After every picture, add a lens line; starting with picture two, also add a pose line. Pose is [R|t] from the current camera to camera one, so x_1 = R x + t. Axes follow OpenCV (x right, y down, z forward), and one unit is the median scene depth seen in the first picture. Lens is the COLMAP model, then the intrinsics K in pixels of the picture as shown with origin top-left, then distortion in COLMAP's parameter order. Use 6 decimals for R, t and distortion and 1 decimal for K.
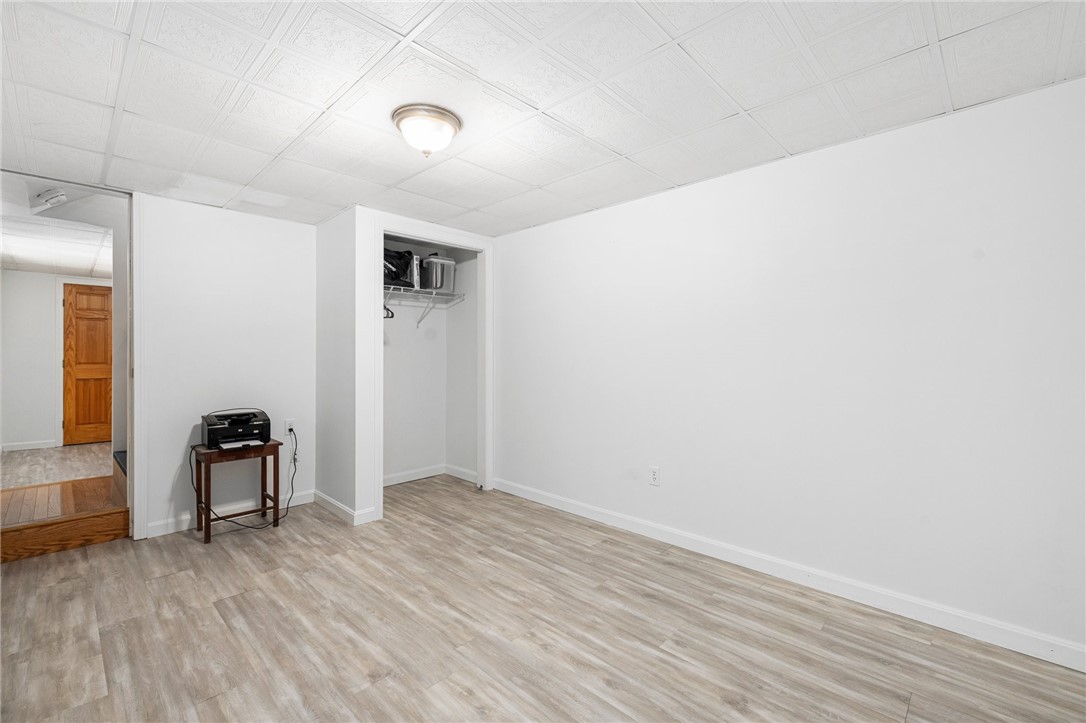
lens RADIAL K [[463.0, 0, 522.4], [0, 463.0, 353.1], [0, 0, 1]] dist [0.000726, -0.000132]
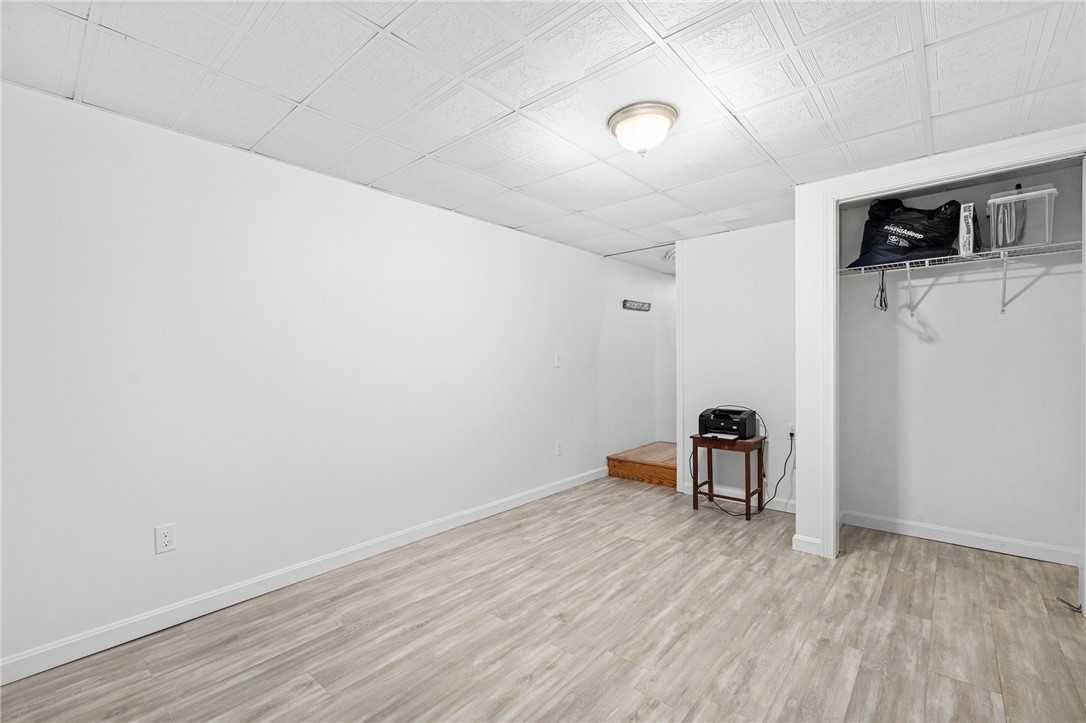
lens RADIAL K [[466.5, 0, 543.0], [0, 466.5, 361.5], [0, 0, 1]] dist [0.000960, 0.000190]
pose [[0.079196, 0.002531, -0.996856, 0.613810], [0.013783, 0.999898, 0.003634, 0.002067], [0.996764, -0.014028, 0.079153, 0.564890]]
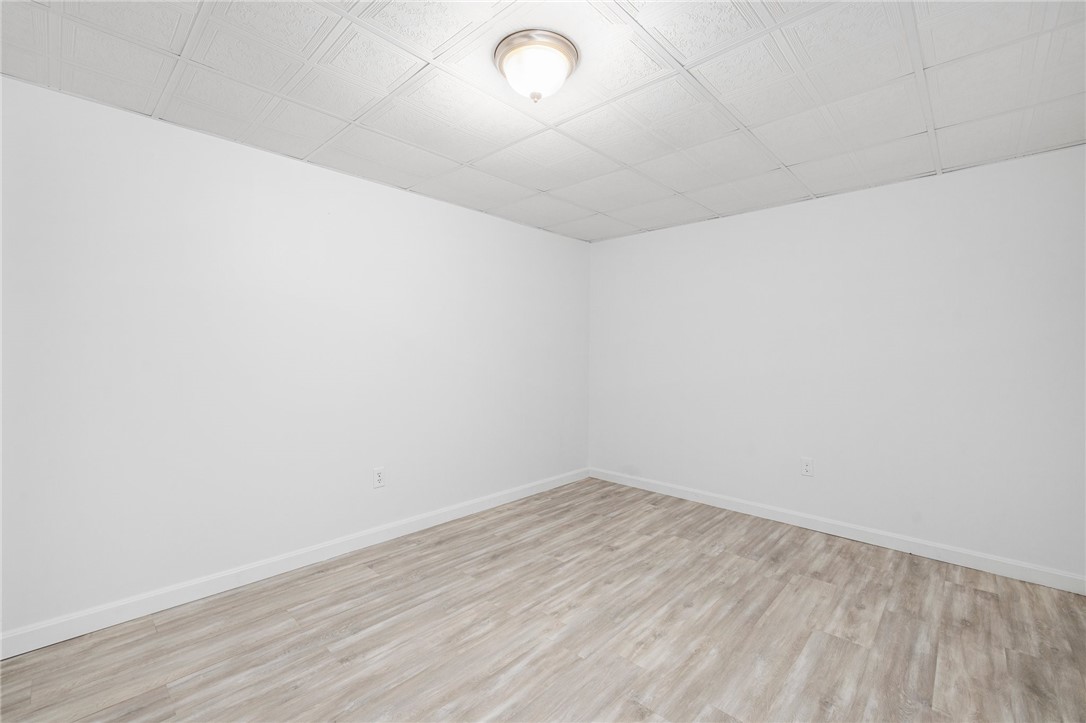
lens RADIAL K [[464.1, 0, 542.8], [0, 464.1, 330.4], [0, 0, 1]] dist [-0.002285, -0.000419]
pose [[-0.037298, 0.045673, 0.998260, -0.812959], [-0.013806, 0.998836, -0.046215, 0.001616], [-0.999209, -0.015505, -0.036624, 0.810131]]
